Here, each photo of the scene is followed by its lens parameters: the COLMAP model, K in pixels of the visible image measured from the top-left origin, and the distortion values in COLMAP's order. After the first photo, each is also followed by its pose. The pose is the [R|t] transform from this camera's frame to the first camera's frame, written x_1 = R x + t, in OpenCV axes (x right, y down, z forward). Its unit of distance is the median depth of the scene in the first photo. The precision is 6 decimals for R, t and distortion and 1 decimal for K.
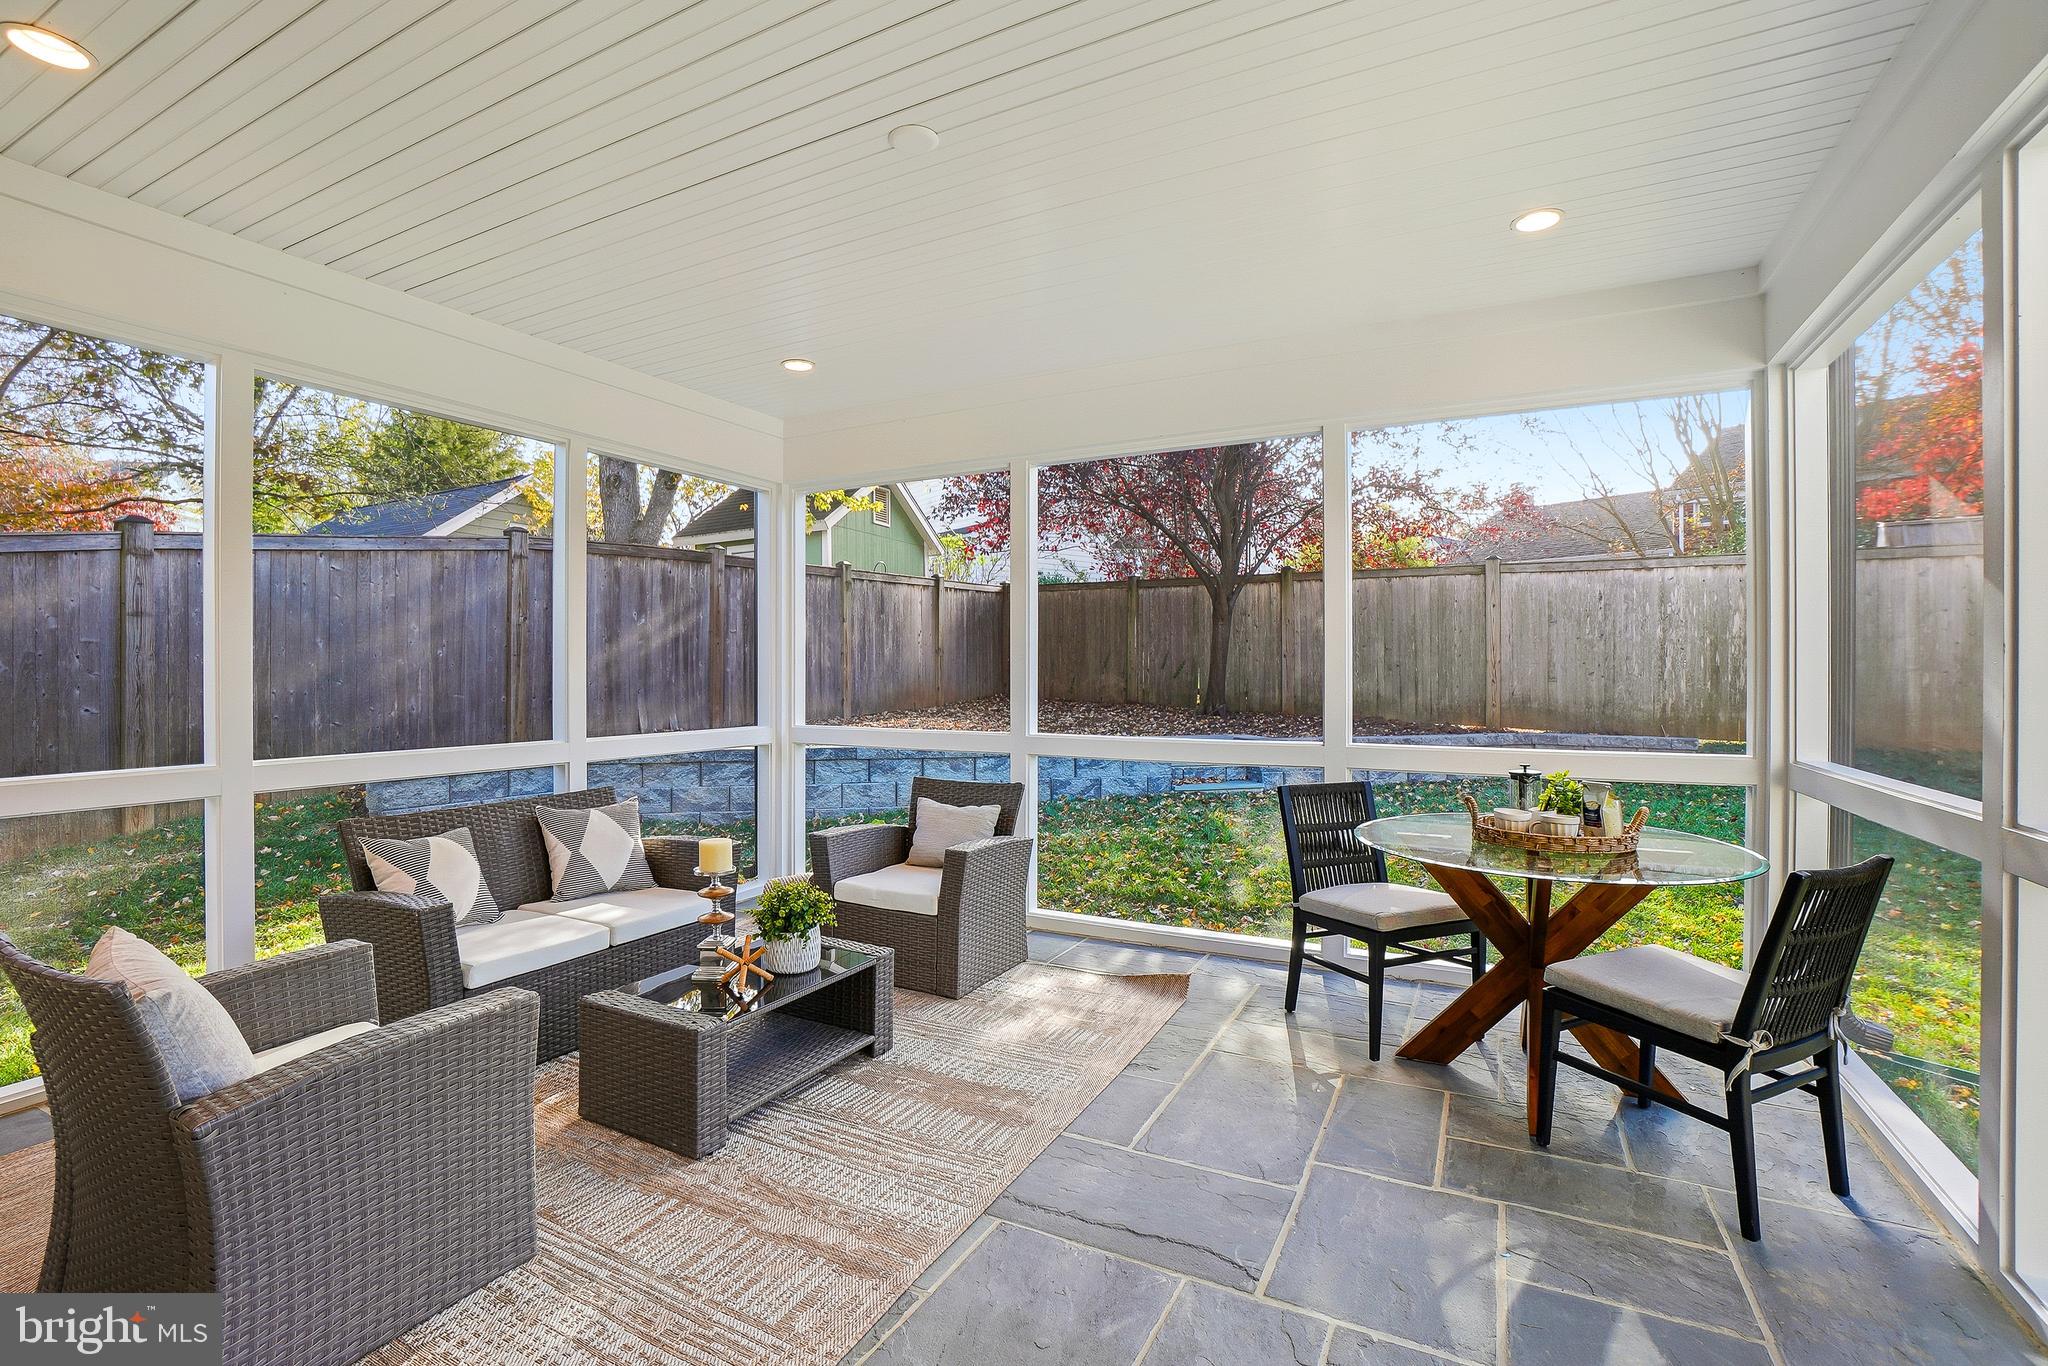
lens RADIAL K [[912.3, 0, 1017.8], [0, 912.3, 676.2], [0, 0, 1]] dist [-0.018823, 0.001929]
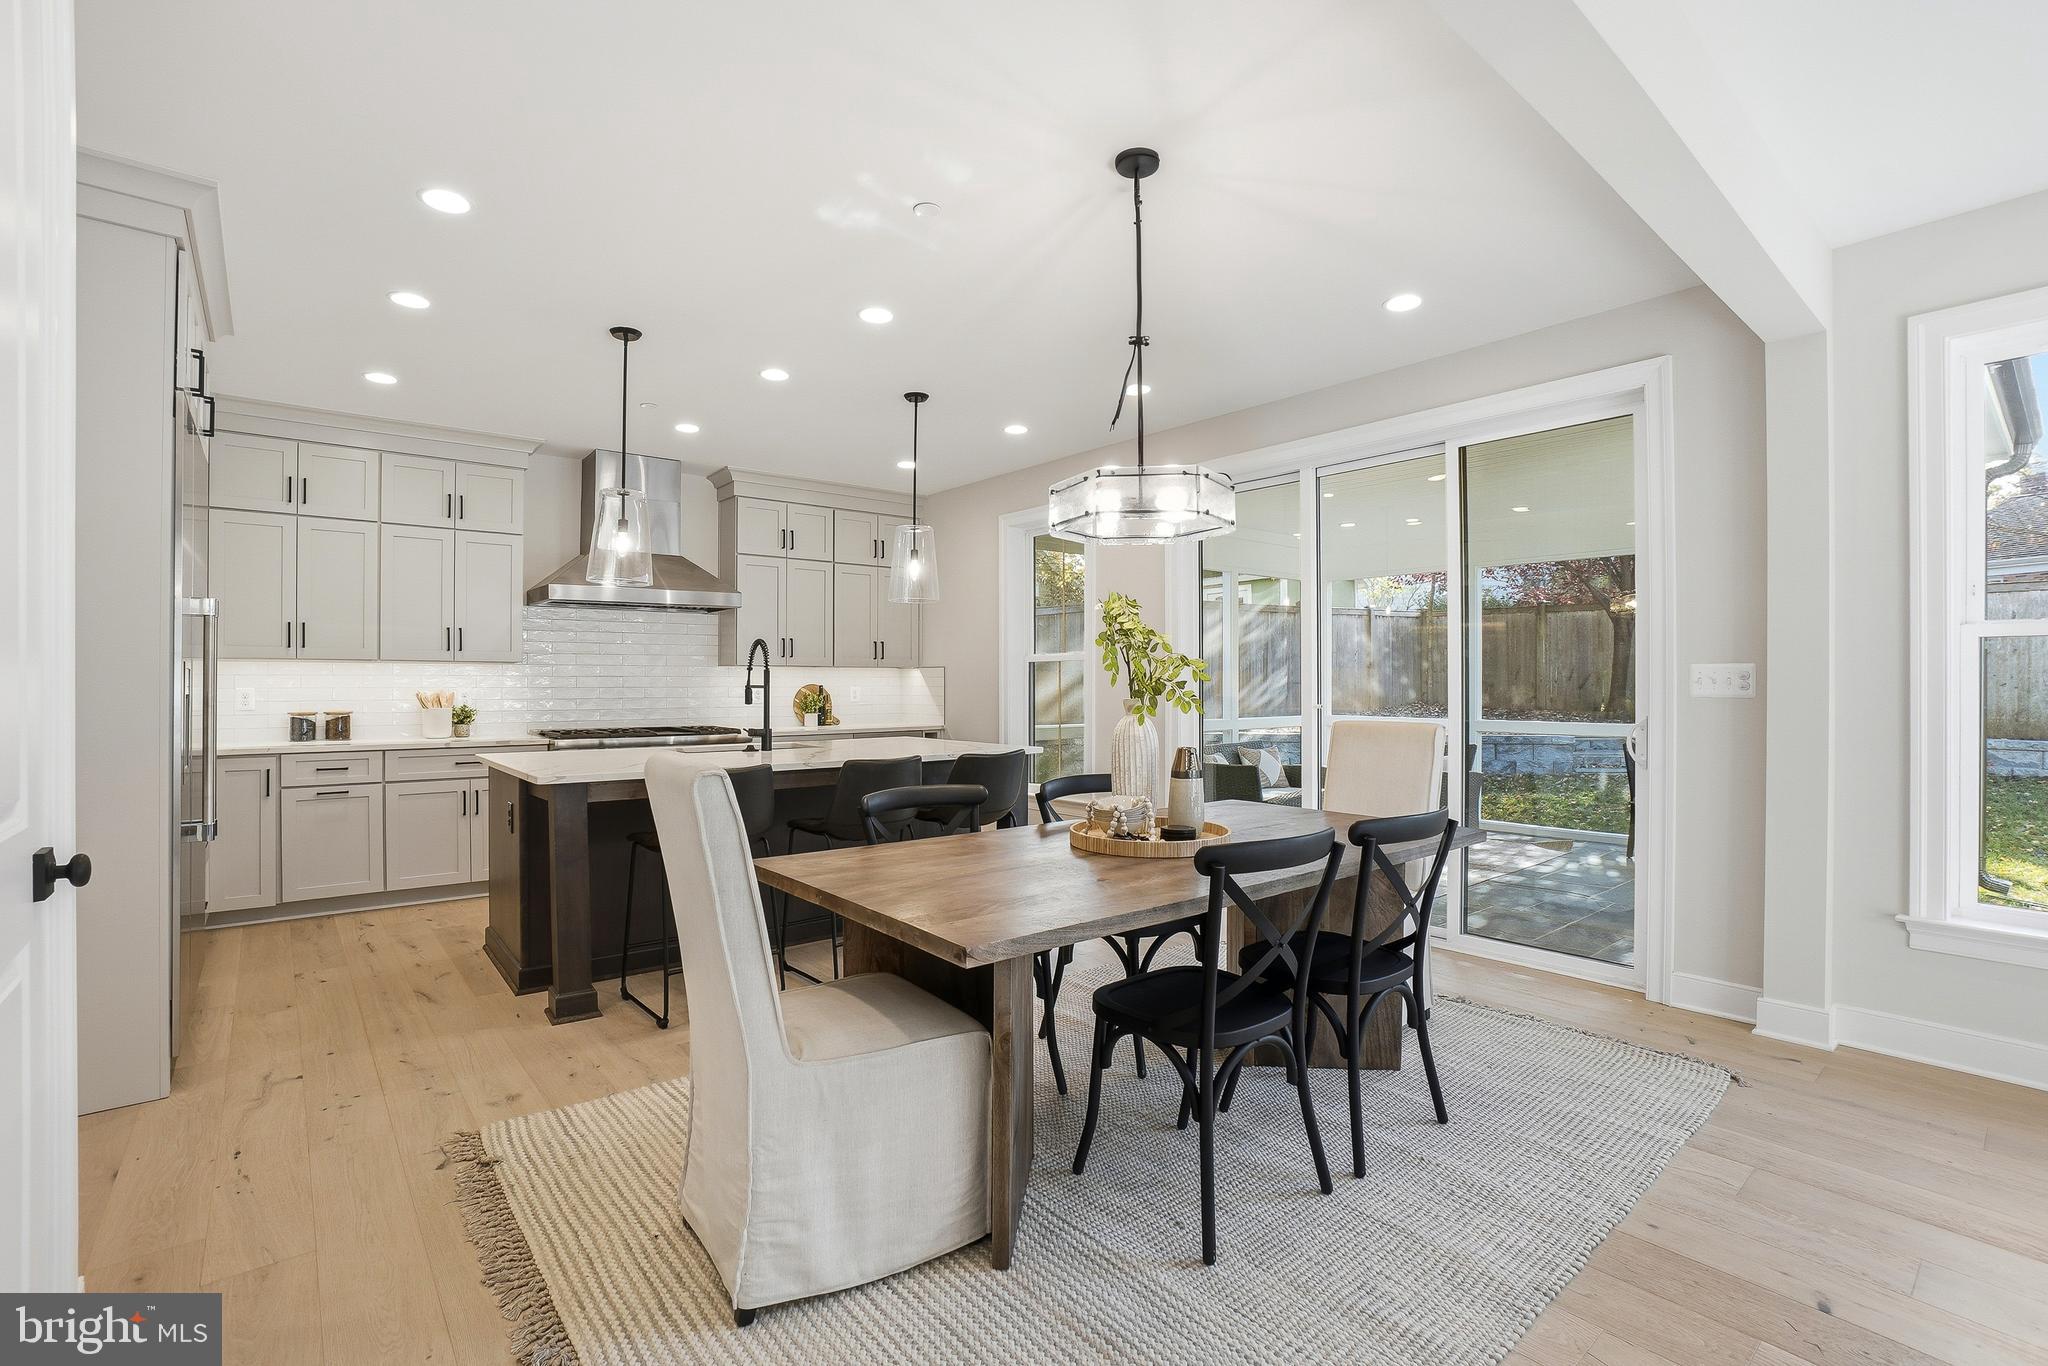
lens RADIAL K [[912.3, 0, 1029.6], [0, 912.3, 681.8], [0, 0, 1]] dist [-0.018823, 0.001929]
pose [[0.926776, 0.001704, -0.375610, -0.069475], [-0.002020, 0.999998, -0.000447, -0.005053], [0.375608, 0.001173, 0.926778, -0.506907]]
